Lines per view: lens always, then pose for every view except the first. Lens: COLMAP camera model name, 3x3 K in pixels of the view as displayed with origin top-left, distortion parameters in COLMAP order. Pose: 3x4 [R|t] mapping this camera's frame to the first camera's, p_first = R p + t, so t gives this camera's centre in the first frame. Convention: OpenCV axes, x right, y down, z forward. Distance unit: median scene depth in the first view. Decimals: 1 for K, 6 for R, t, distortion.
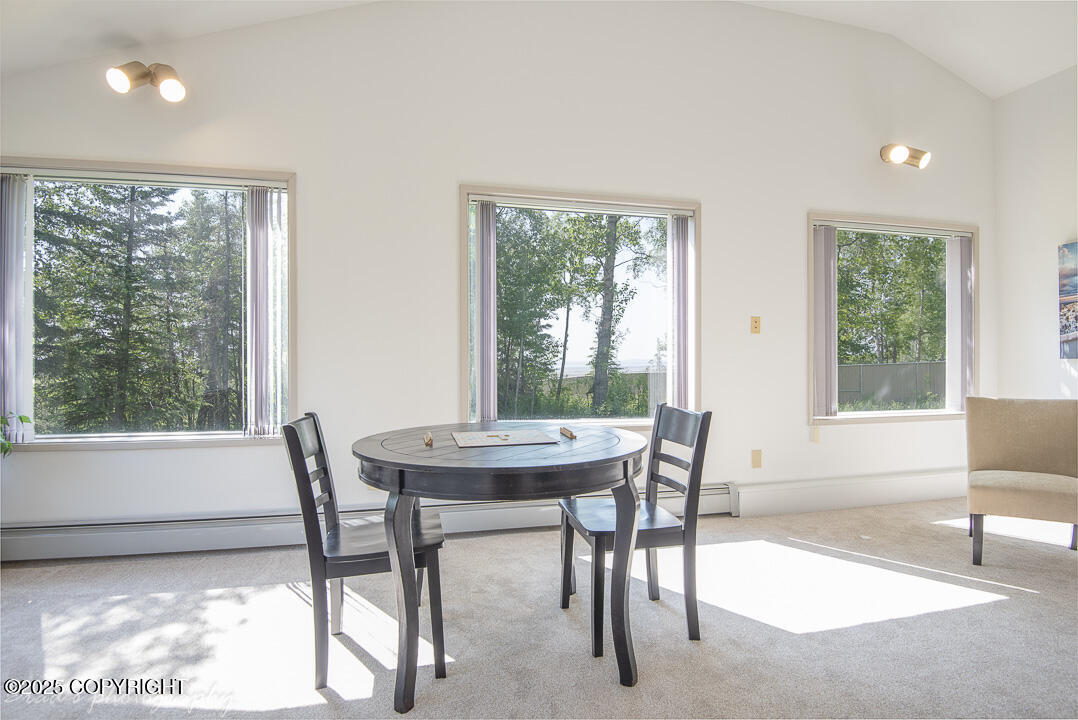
lens RADIAL K [[547.8, 0, 543.0], [0, 547.8, 366.6], [0, 0, 1]] dist [-0.024754, -0.005209]
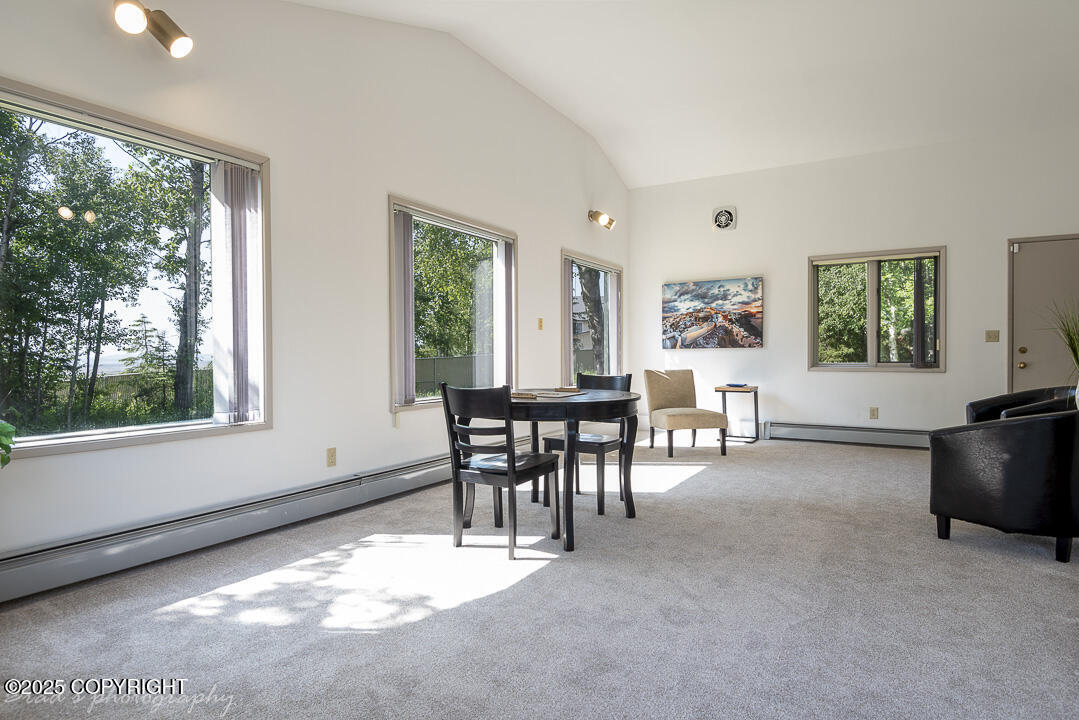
lens RADIAL K [[603.5, 0, 539.7], [0, 603.5, 365.3], [0, 0, 1]] dist [-0.003797, -0.015486]
pose [[0.695229, -0.016489, 0.718599, -0.767114], [0.011559, 0.999864, 0.011761, 0.012306], [-0.718695, 0.000129, 0.695325, -0.103531]]
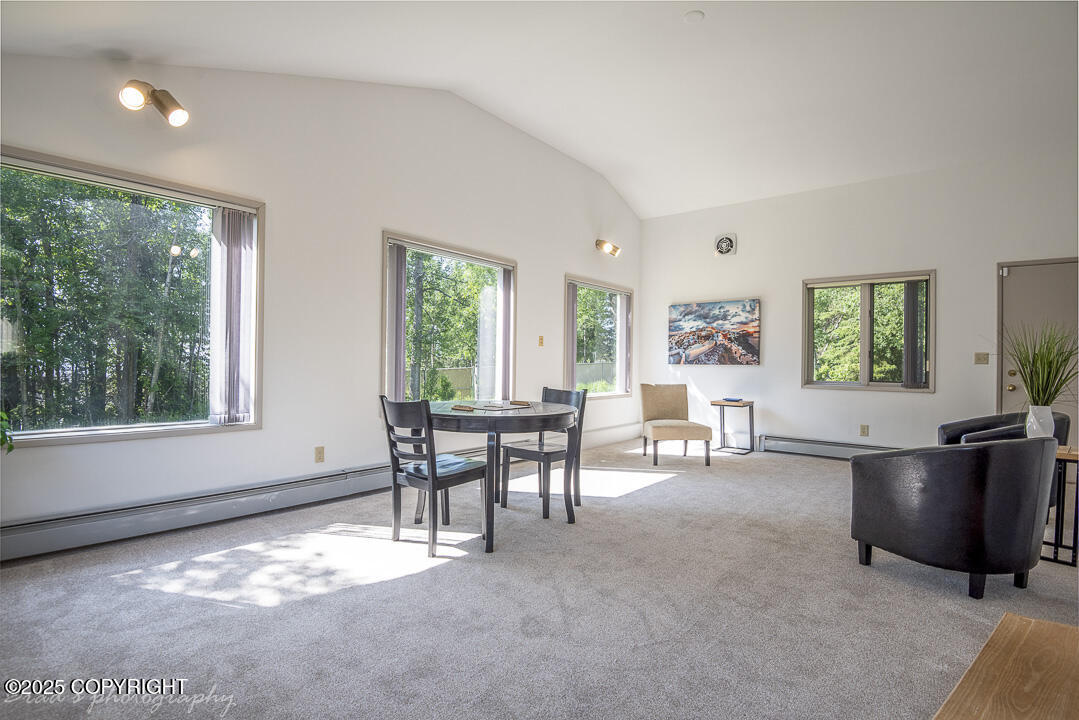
lens RADIAL K [[522.8, 0, 540.4], [0, 522.8, 363.6], [0, 0, 1]] dist [-0.036500, -0.003982]
pose [[0.794905, 0.009350, 0.606662, -0.556009], [-0.007066, 0.999956, -0.006153, -0.001677], [-0.606693, 0.000605, 0.794936, -0.227076]]
